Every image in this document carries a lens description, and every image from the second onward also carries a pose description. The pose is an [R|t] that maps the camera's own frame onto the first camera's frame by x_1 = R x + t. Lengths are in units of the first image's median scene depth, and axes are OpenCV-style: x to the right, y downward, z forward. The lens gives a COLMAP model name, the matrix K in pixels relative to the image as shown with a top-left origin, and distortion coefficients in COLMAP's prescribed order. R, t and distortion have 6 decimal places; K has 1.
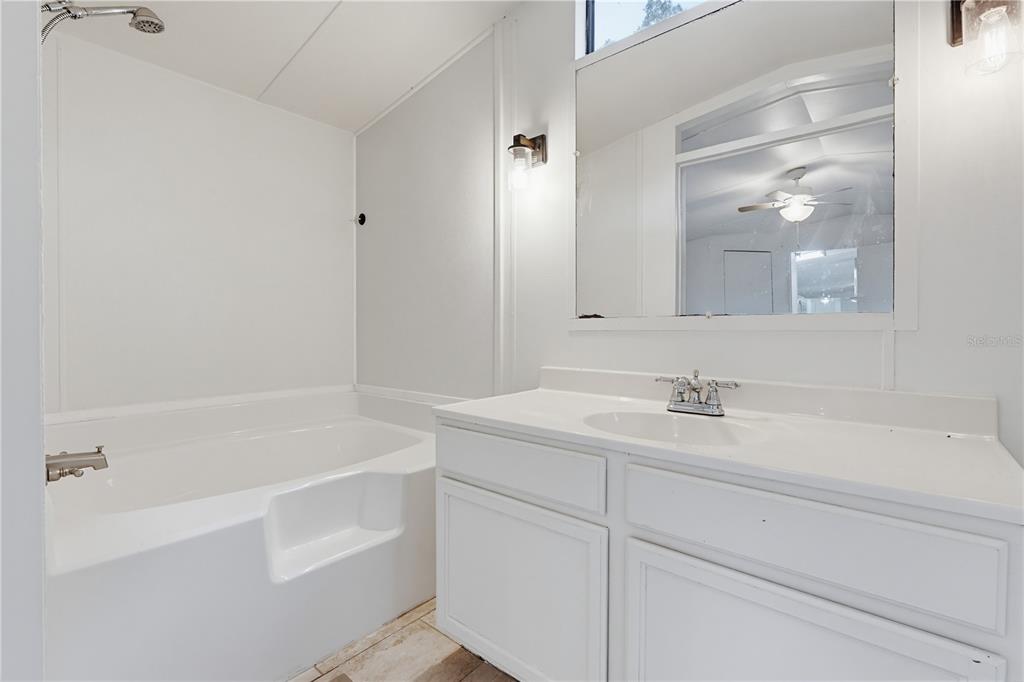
lens RADIAL K [[459.1, 0, 529.7], [0, 459.1, 339.0], [0, 0, 1]] dist [-0.030498, 0.000209]
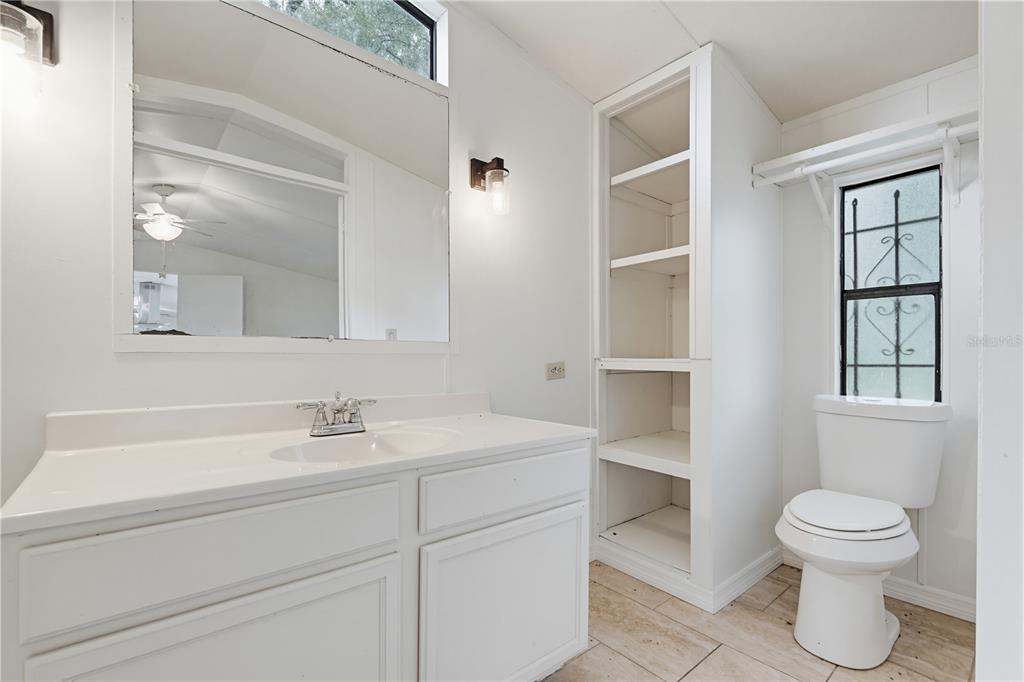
lens RADIAL K [[463.6, 0, 500.1], [0, 463.6, 344.6], [0, 0, 1]] dist [-0.001911, -0.000149]
pose [[0.207387, 0.033095, 0.977699, -0.521253], [0.020752, 0.999054, -0.038220, 0.008773], [-0.978039, 0.028215, 0.206504, 0.383766]]
